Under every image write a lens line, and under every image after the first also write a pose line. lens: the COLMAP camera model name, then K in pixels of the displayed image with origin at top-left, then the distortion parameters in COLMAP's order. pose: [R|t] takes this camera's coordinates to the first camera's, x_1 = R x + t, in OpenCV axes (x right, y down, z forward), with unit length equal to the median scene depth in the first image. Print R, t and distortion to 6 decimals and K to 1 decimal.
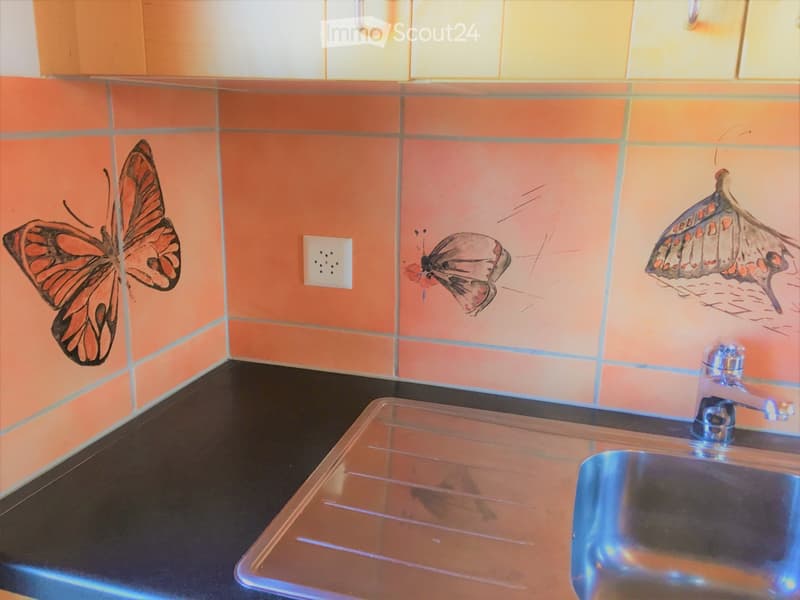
lens RADIAL K [[682.7, 0, 401.9], [0, 682.7, 297.3], [0, 0, 1]] dist [0.084180, -0.089123]
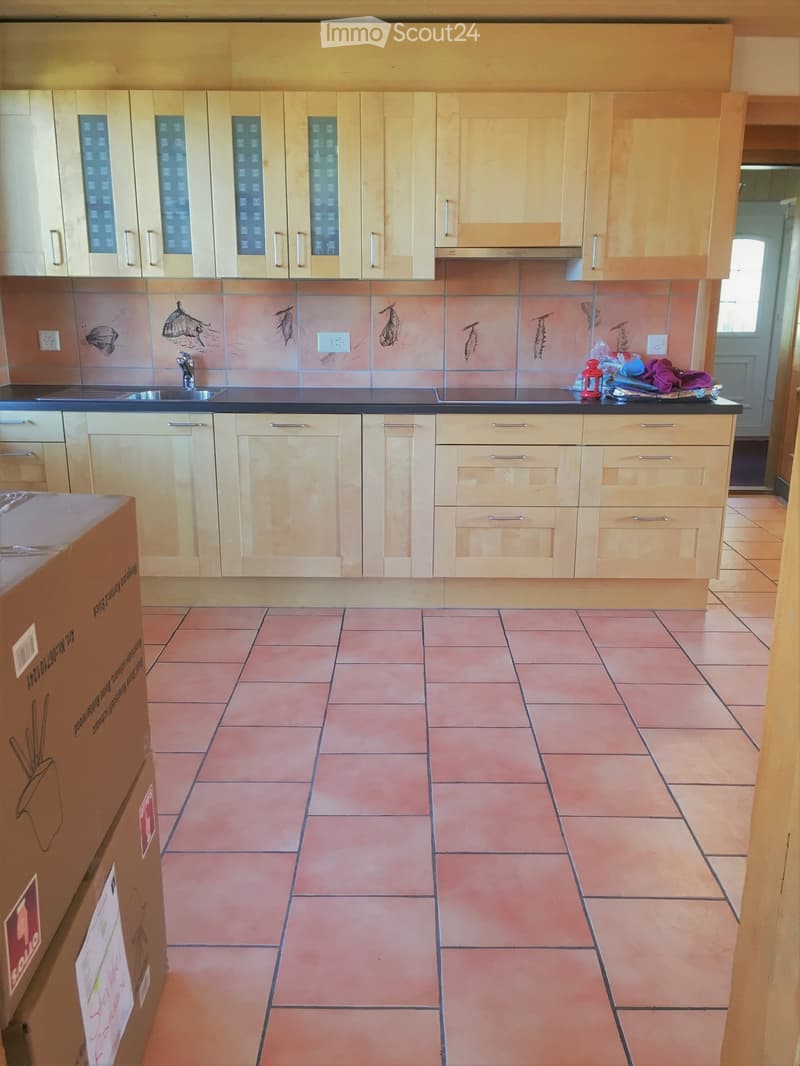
lens RADIAL K [[909.7, 0, 407.7], [0, 909.7, 535.4], [0, 0, 1]] dist [0.084180, -0.089123]
pose [[0.958554, -0.093442, 0.269151, 0.221711], [0.090570, 0.995622, 0.023096, 0.861091], [-0.270130, 0.002238, 0.962821, -3.260378]]
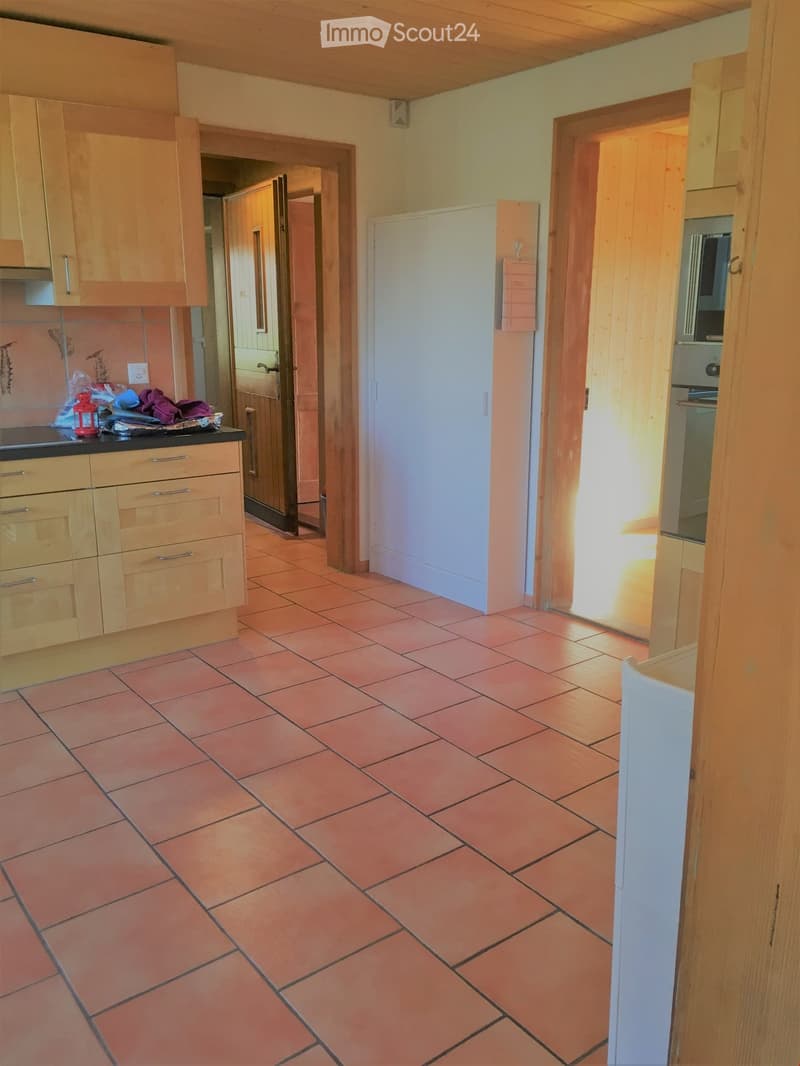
lens RADIAL K [[909.7, 0, 403.8], [0, 909.7, 535.6], [0, 0, 1]] dist [0.084180, -0.089123]
pose [[0.593460, -0.216275, 0.775261, -0.024438], [0.218103, 0.970395, 0.103754, 0.716523], [-0.774749, 0.107513, 0.623061, -2.834505]]
